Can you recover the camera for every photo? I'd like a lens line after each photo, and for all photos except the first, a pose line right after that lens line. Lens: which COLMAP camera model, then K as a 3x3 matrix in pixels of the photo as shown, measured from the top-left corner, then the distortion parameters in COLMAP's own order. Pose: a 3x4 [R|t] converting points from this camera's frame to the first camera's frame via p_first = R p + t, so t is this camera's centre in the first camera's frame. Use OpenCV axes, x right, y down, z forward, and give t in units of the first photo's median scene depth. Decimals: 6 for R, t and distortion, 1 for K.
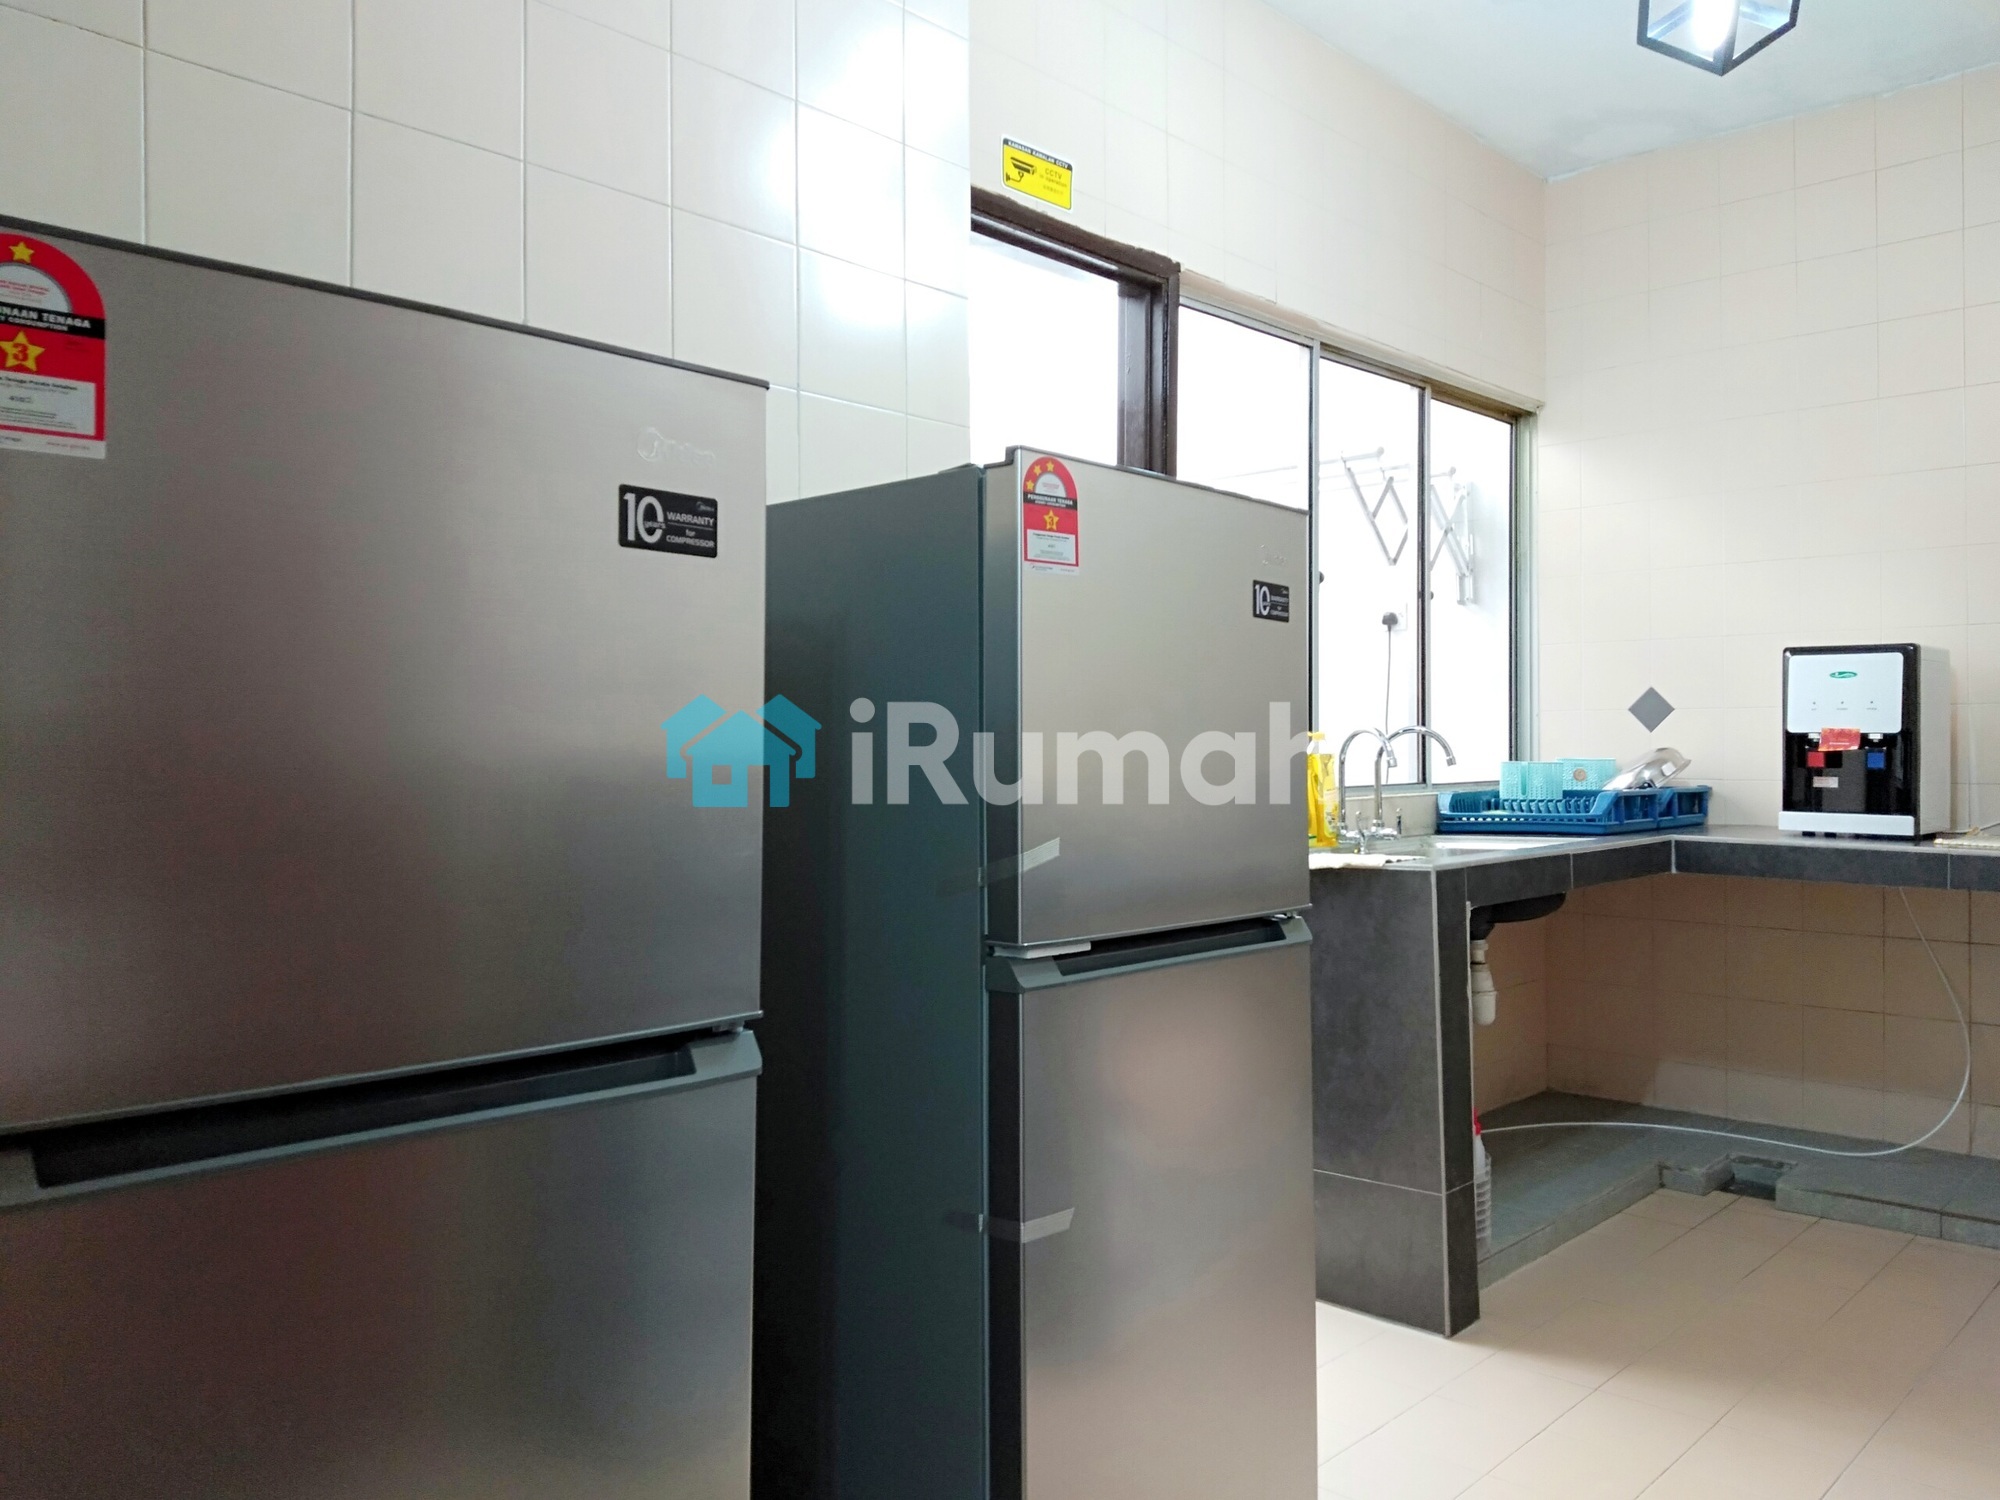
lens RADIAL K [[1459.4, 0, 1000.0], [0, 1459.4, 750.0], [0, 0, 1]] dist [0.001828, -0.149357]
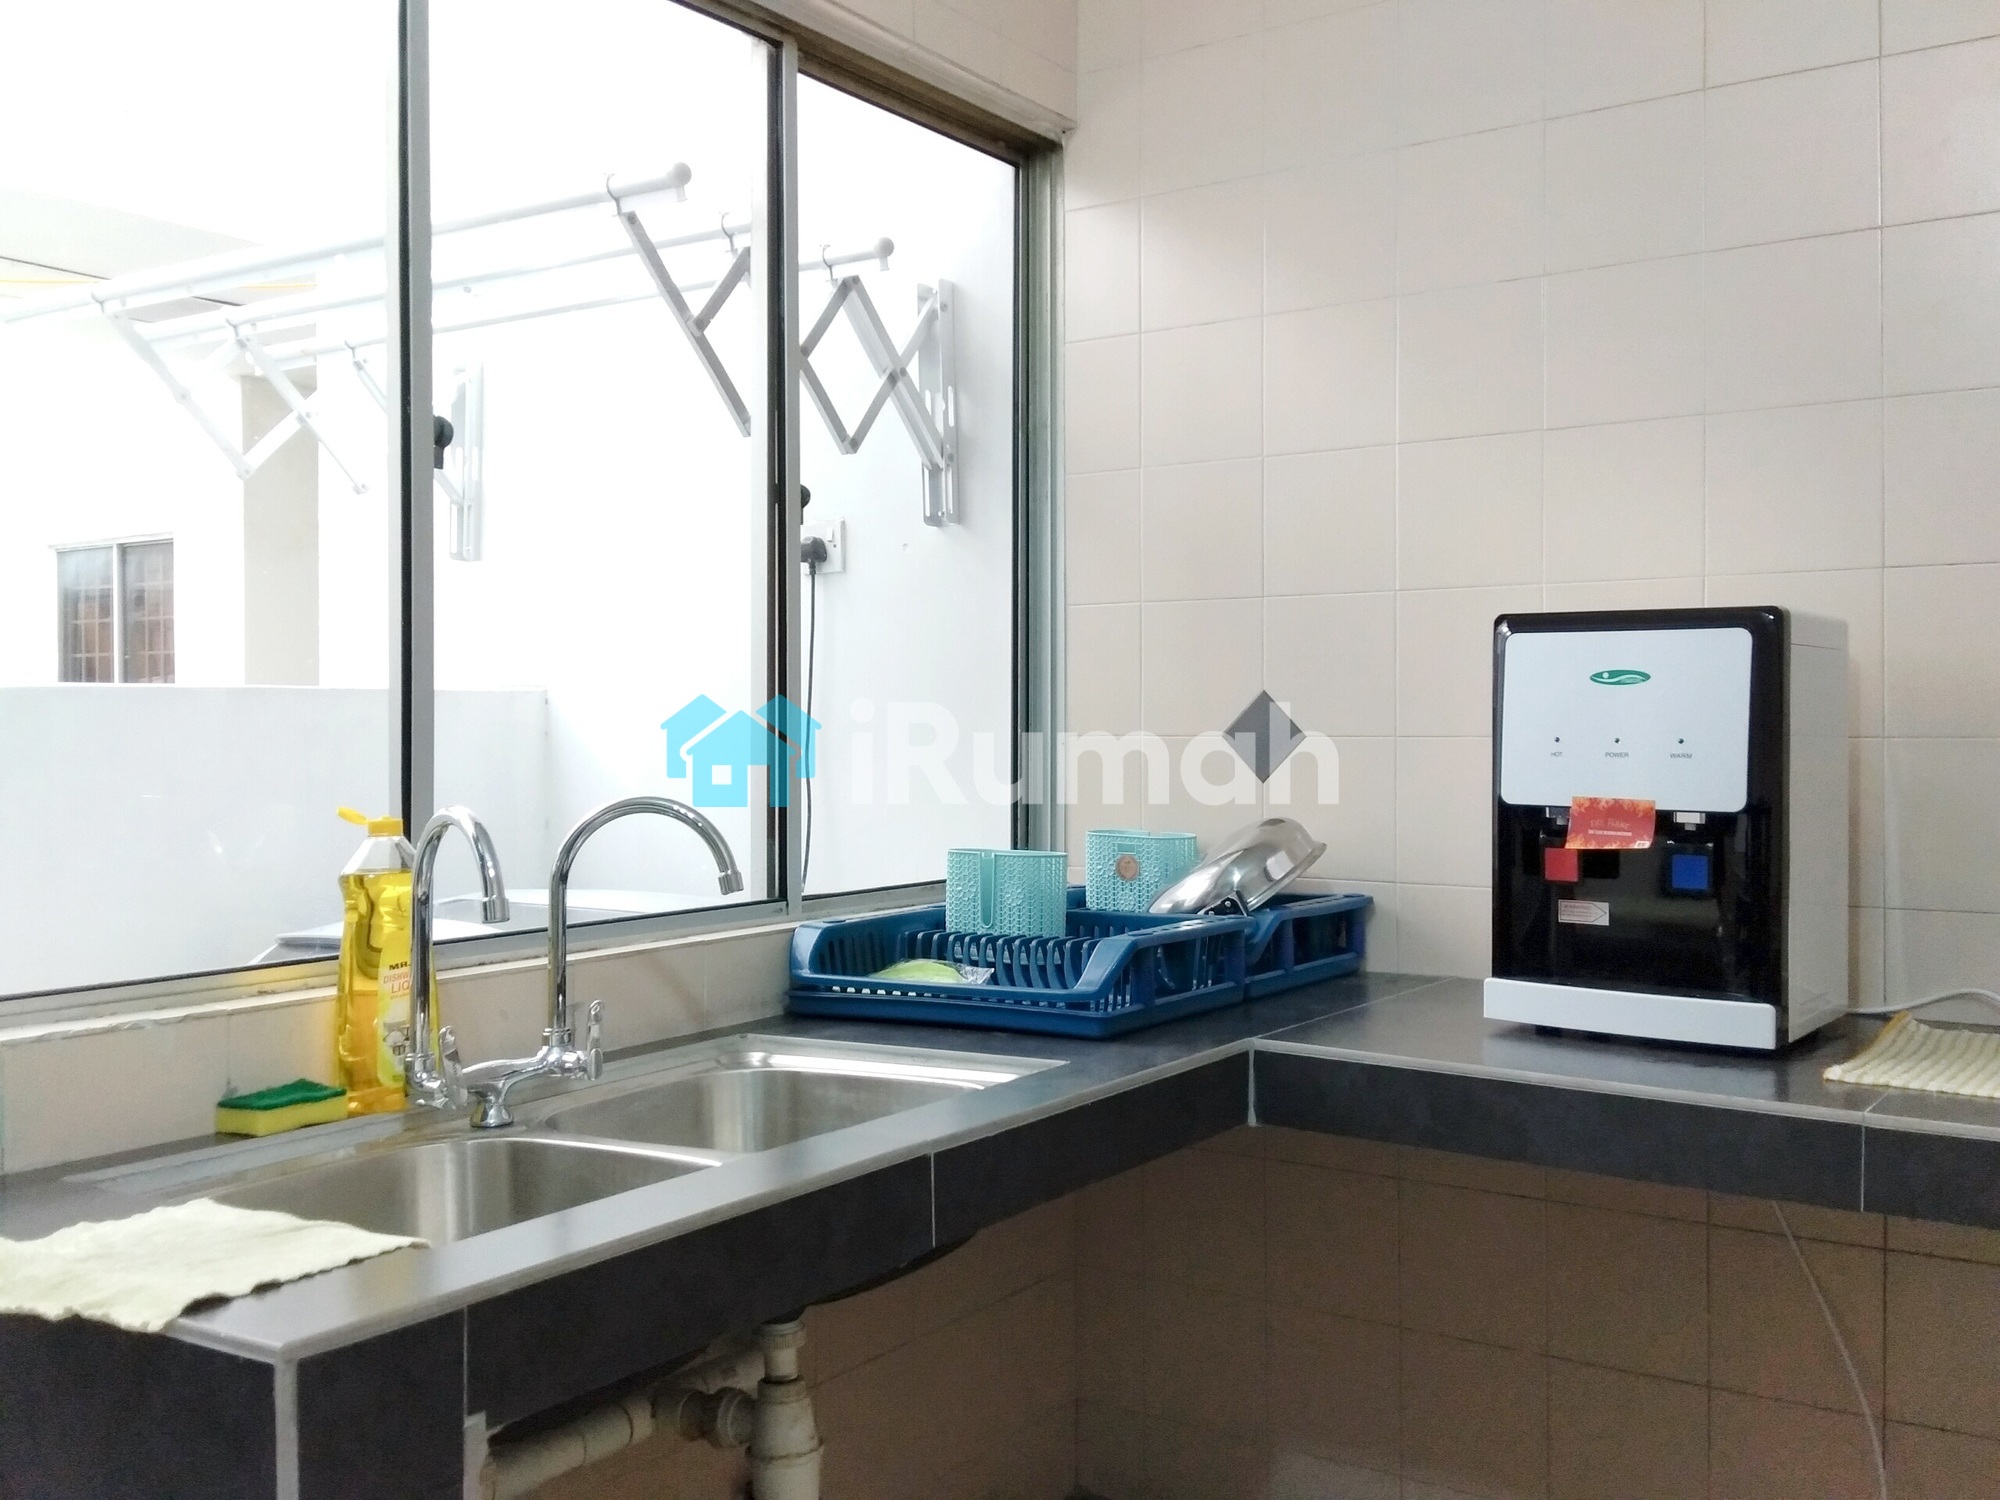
lens RADIAL K [[1982.2, 0, 1000.0], [0, 1982.2, 750.0], [0, 0, 1]] dist [0.043953, -0.430242]
pose [[0.978007, -0.004371, 0.208525, 0.259560], [0.003365, 0.999981, 0.005178, -0.032079], [-0.208543, -0.004363, 0.978003, 0.418841]]
